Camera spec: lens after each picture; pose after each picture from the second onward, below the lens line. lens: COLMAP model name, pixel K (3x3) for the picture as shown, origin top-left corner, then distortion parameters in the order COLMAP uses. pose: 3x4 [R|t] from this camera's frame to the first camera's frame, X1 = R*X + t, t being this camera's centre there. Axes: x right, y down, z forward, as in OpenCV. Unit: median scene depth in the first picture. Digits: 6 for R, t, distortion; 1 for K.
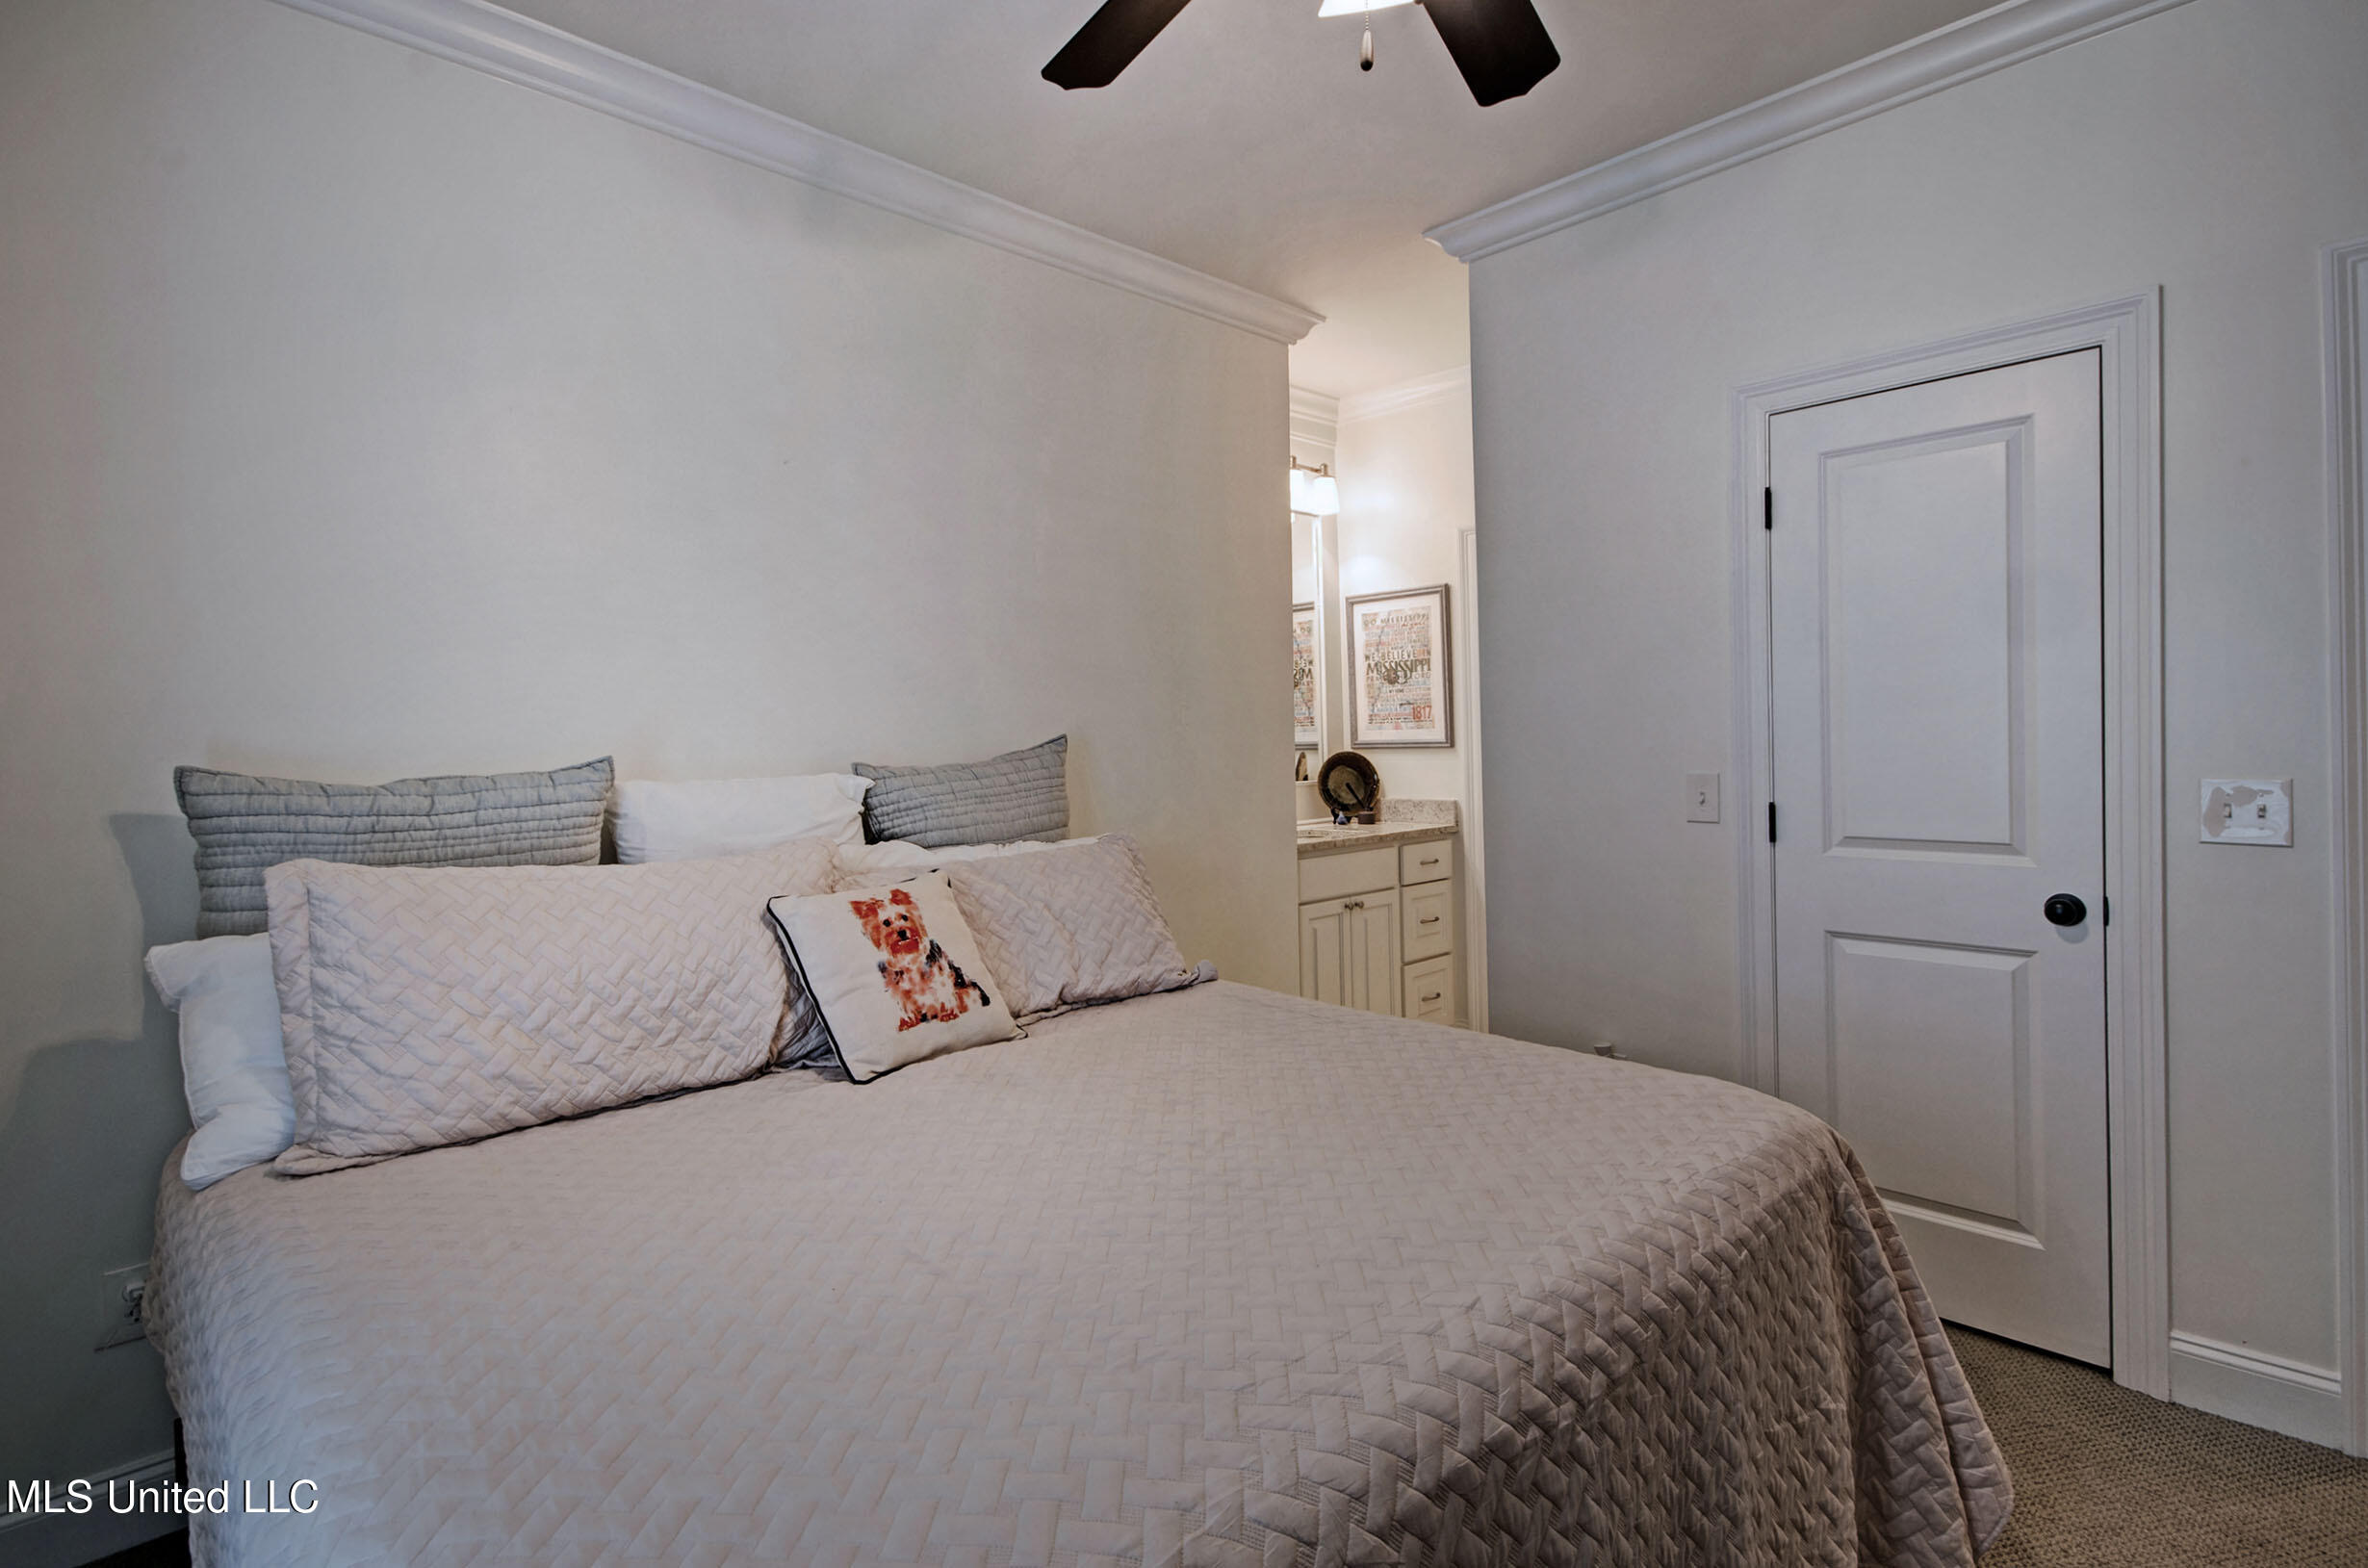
lens RADIAL K [[1118.4, 0, 1200.1], [0, 1118.4, 774.1], [0, 0, 1]] dist [-0.030730, -0.000027]
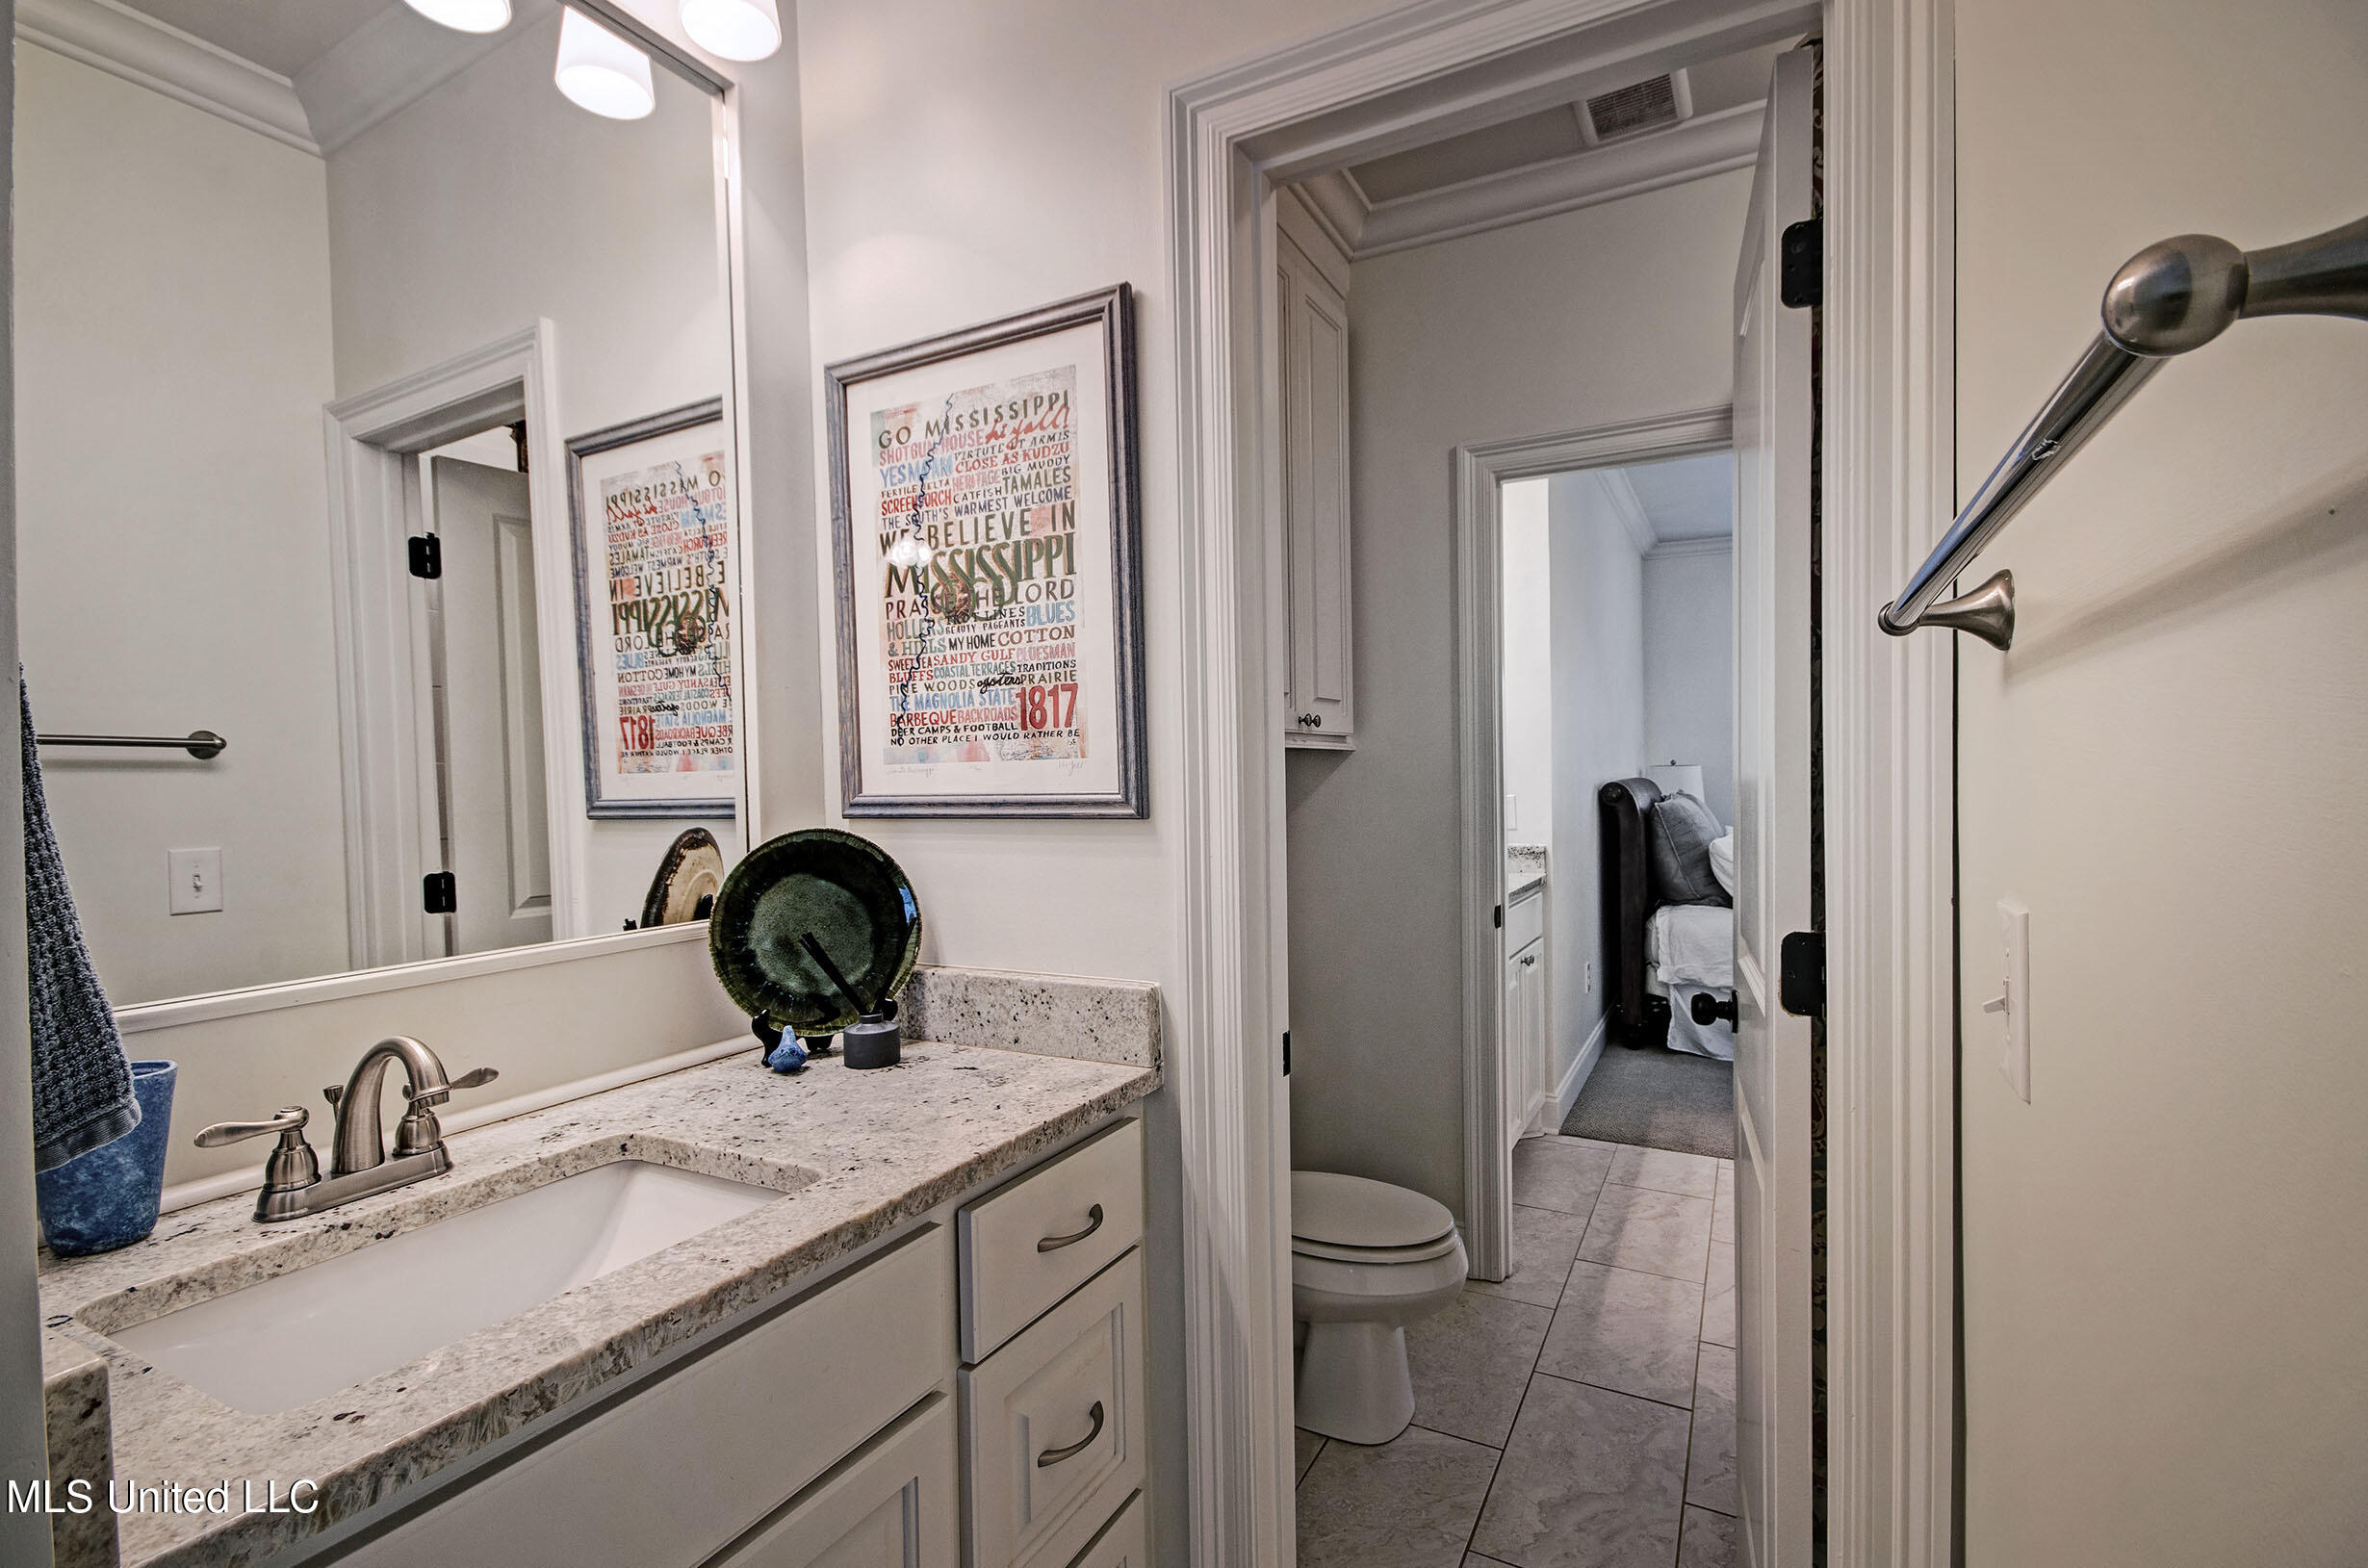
lens RADIAL K [[1070.9, 0, 1168.6], [0, 1070.9, 787.2], [0, 0, 1]] dist [0.008323, -0.000131]
pose [[0.957114, 0.006578, 0.289636, 0.144206], [0.003457, 0.999412, -0.034123, -0.022164], [-0.289690, 0.033661, 0.956528, 0.703503]]
